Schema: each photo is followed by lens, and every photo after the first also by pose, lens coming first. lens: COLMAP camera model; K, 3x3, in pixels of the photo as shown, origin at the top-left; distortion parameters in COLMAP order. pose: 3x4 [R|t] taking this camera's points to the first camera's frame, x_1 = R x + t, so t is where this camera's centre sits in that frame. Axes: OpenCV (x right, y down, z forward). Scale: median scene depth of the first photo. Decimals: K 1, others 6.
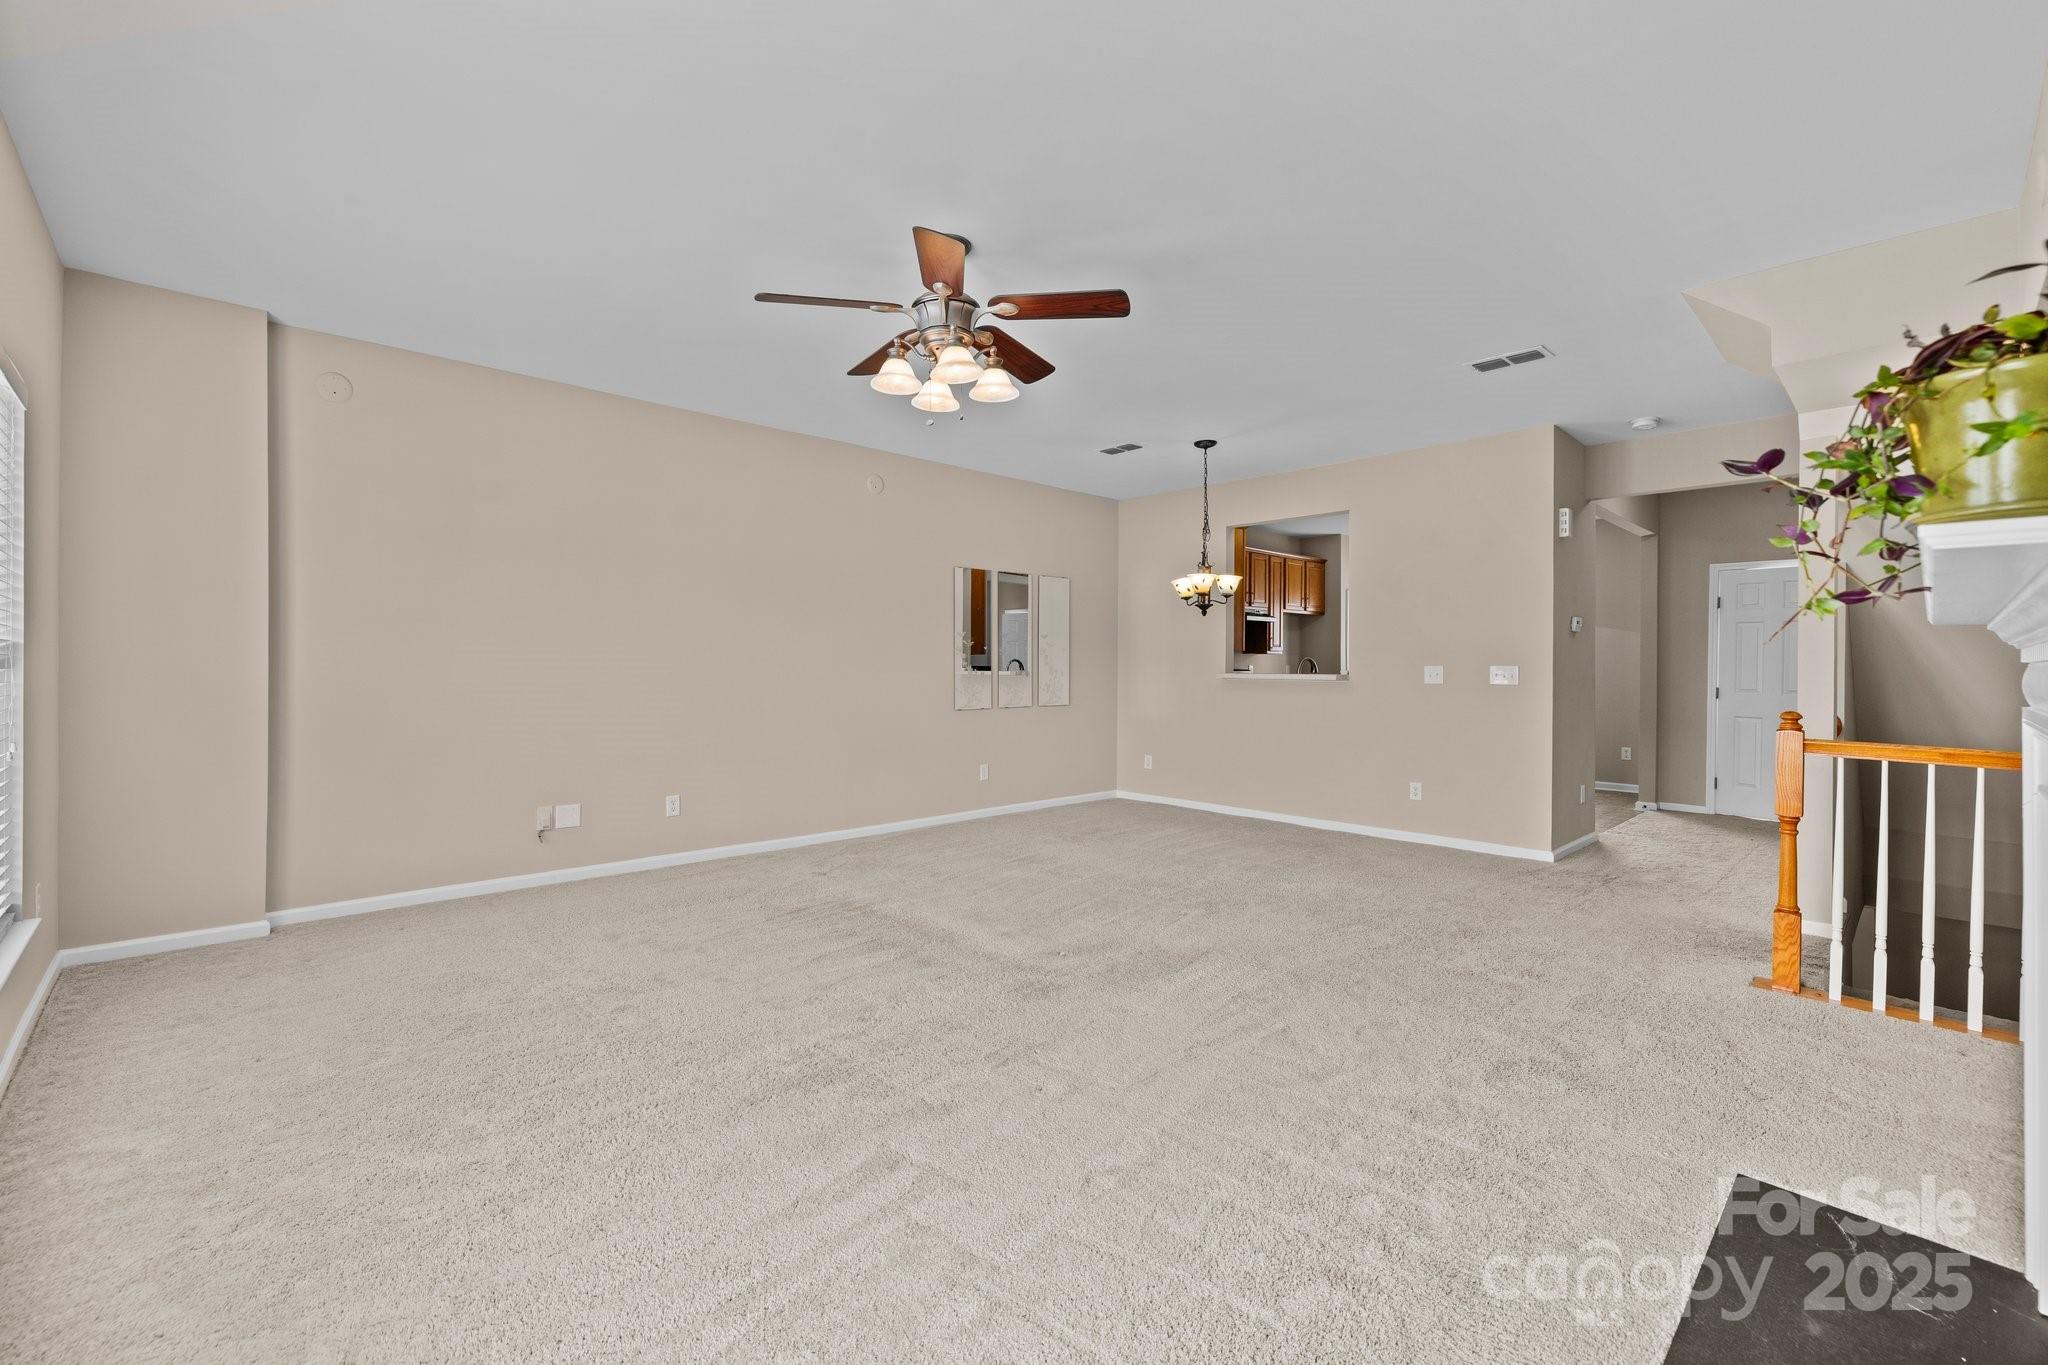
lens RADIAL K [[866.5, 0, 997.6], [0, 866.5, 674.4], [0, 0, 1]] dist [-0.004285, -0.000200]
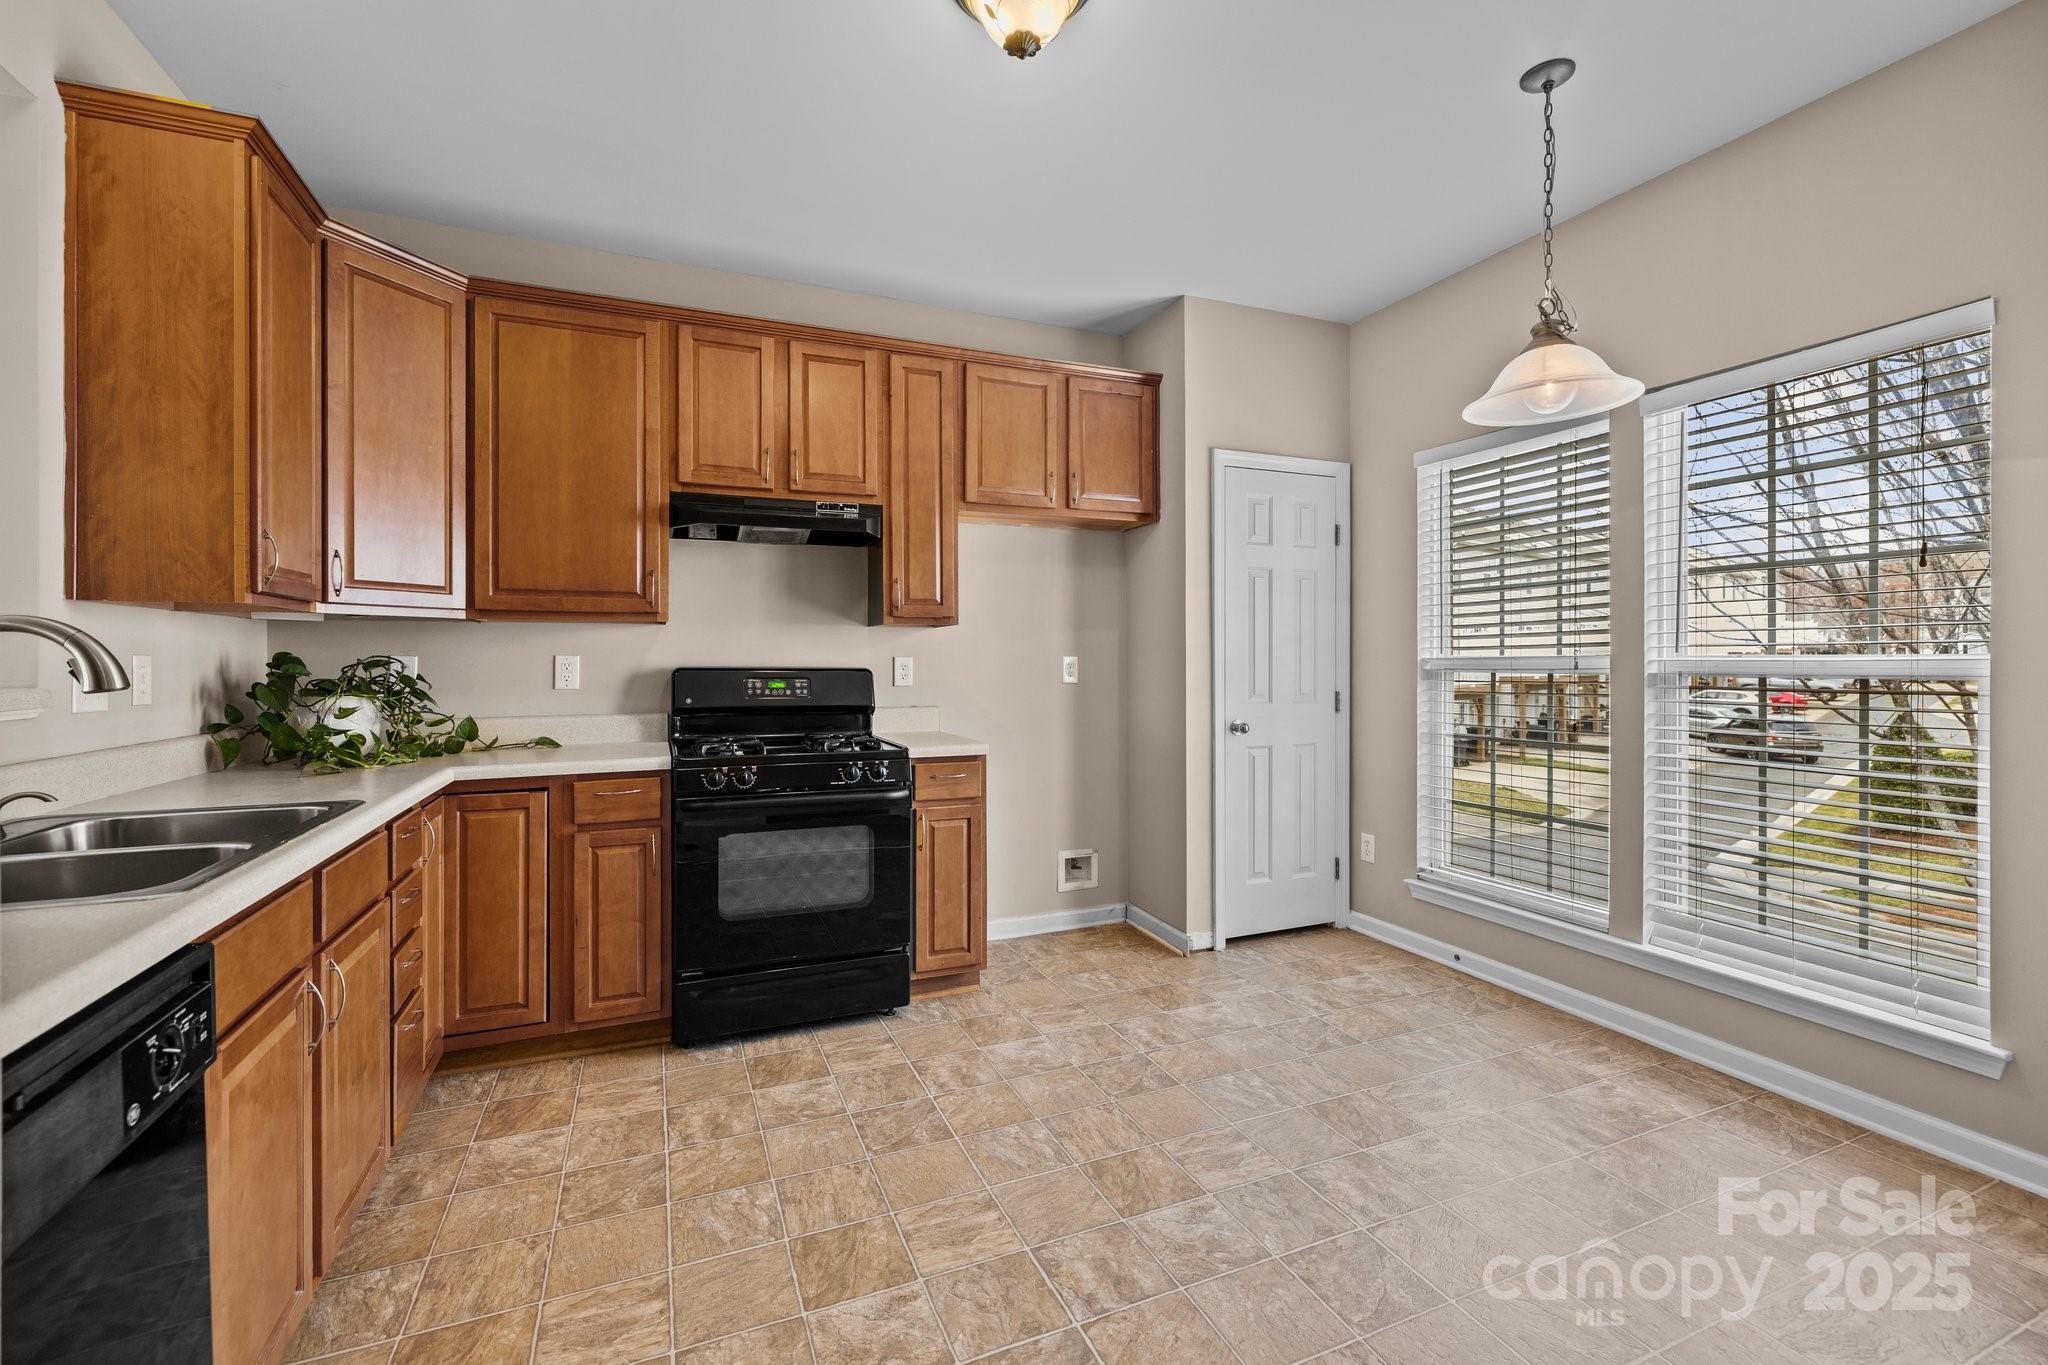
lens RADIAL K [[866.5, 0, 1028.2], [0, 866.5, 662.4], [0, 0, 1]] dist [-0.004285, -0.000200]
pose [[0.950414, -0.008487, -0.310873, 0.578611], [0.005809, 0.999938, -0.009540, -0.005259], [0.310935, 0.007261, 0.950404, 0.820843]]
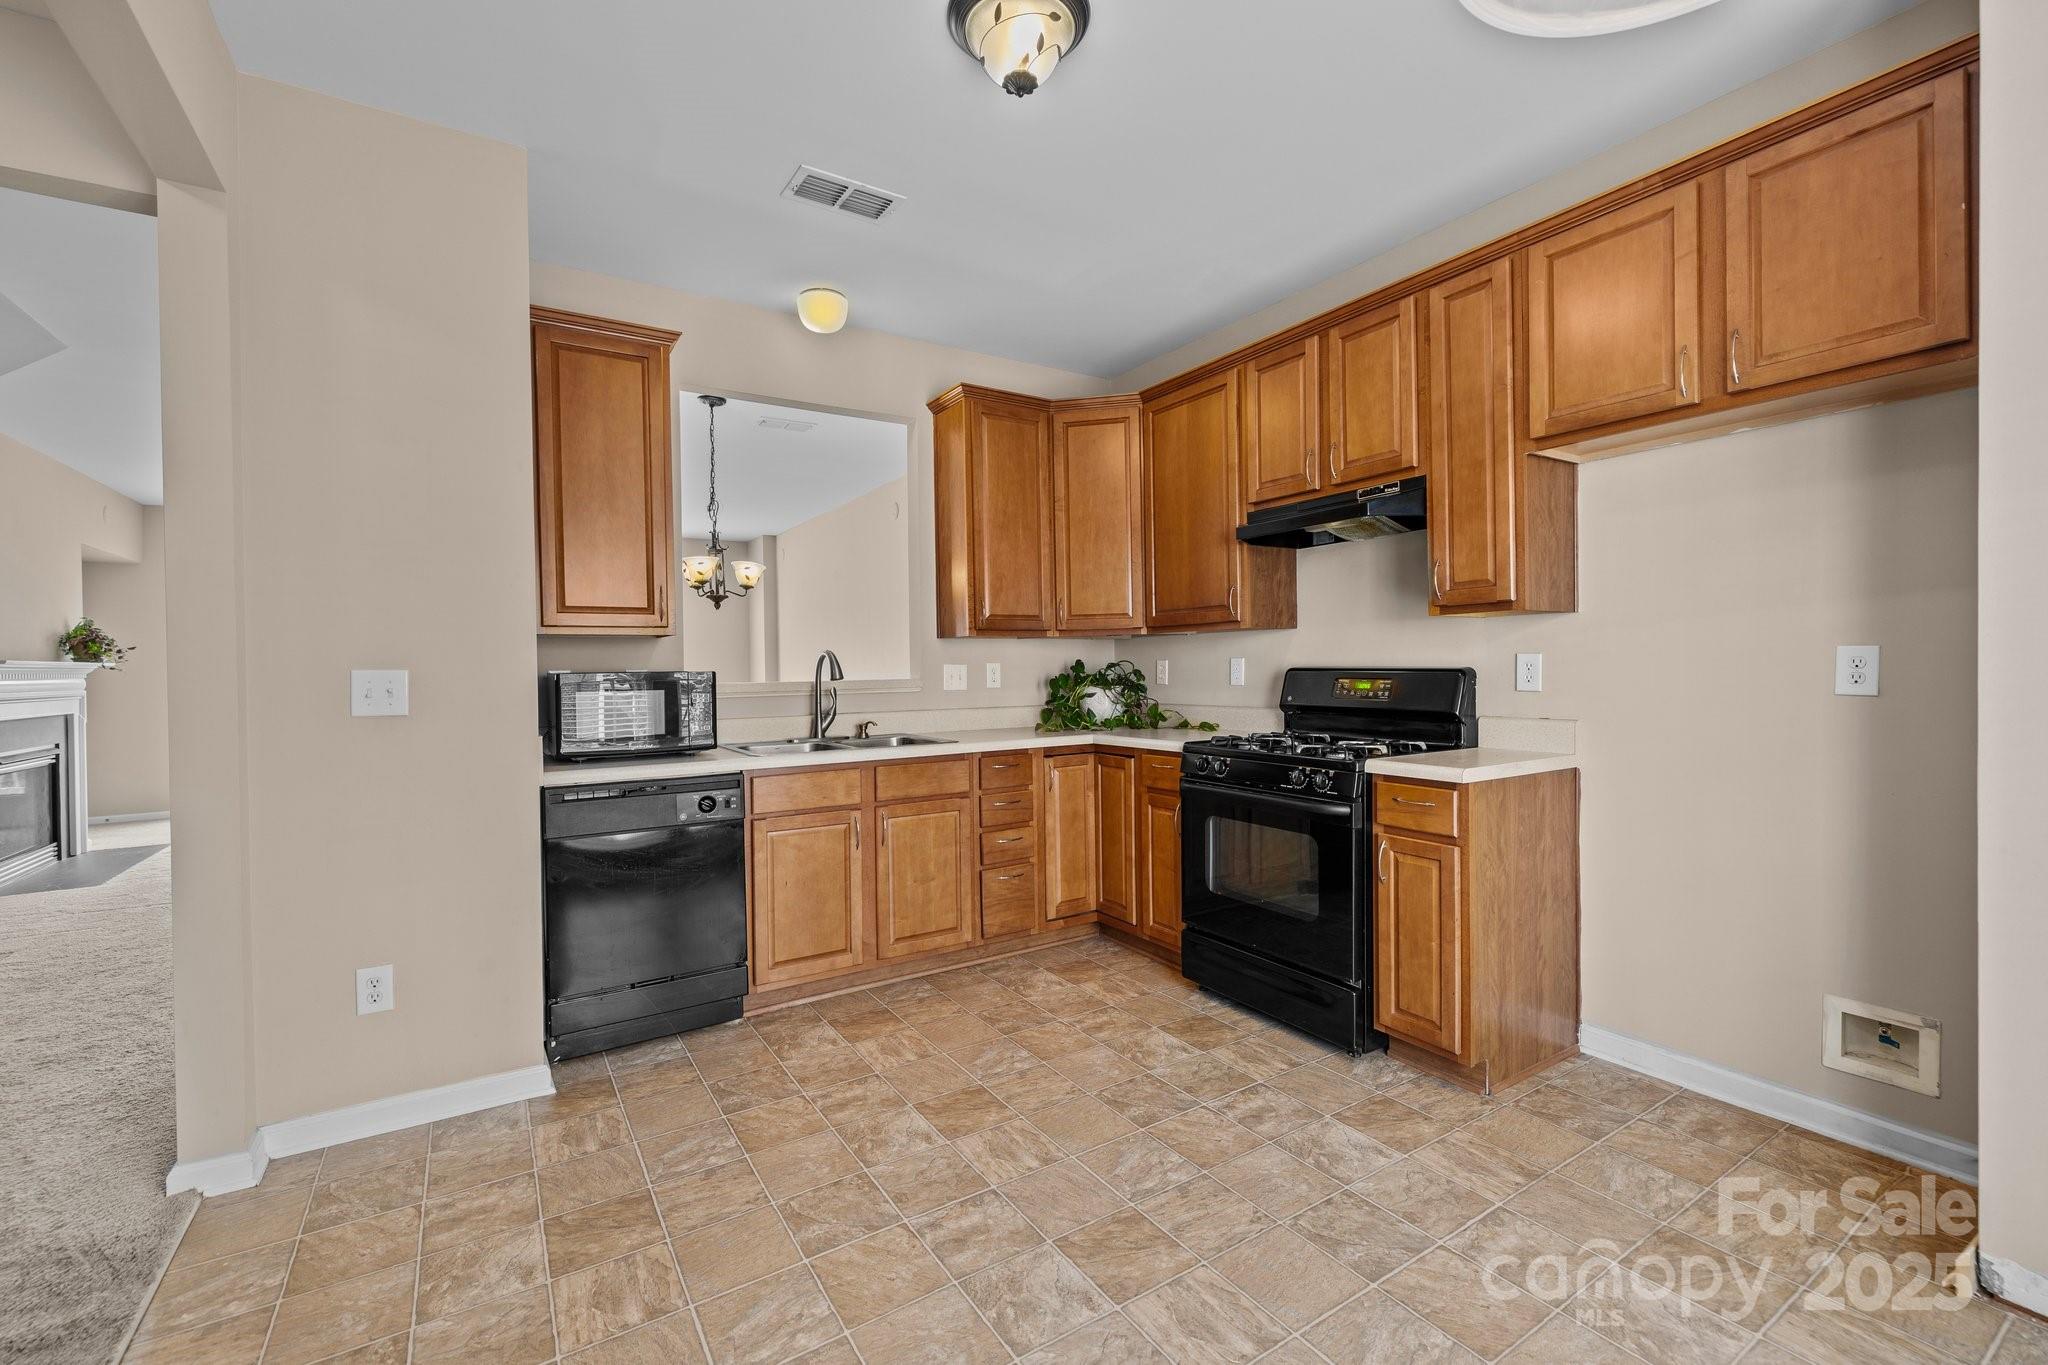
lens RADIAL K [[866.5, 0, 1006.7], [0, 866.5, 683.7], [0, 0, 1]] dist [-0.004285, -0.000200]
pose [[-0.172249, 0.014173, -0.984952, 0.763296], [0.003508, 0.999899, 0.013775, -0.006177], [0.985047, -0.001083, -0.172281, 1.096176]]
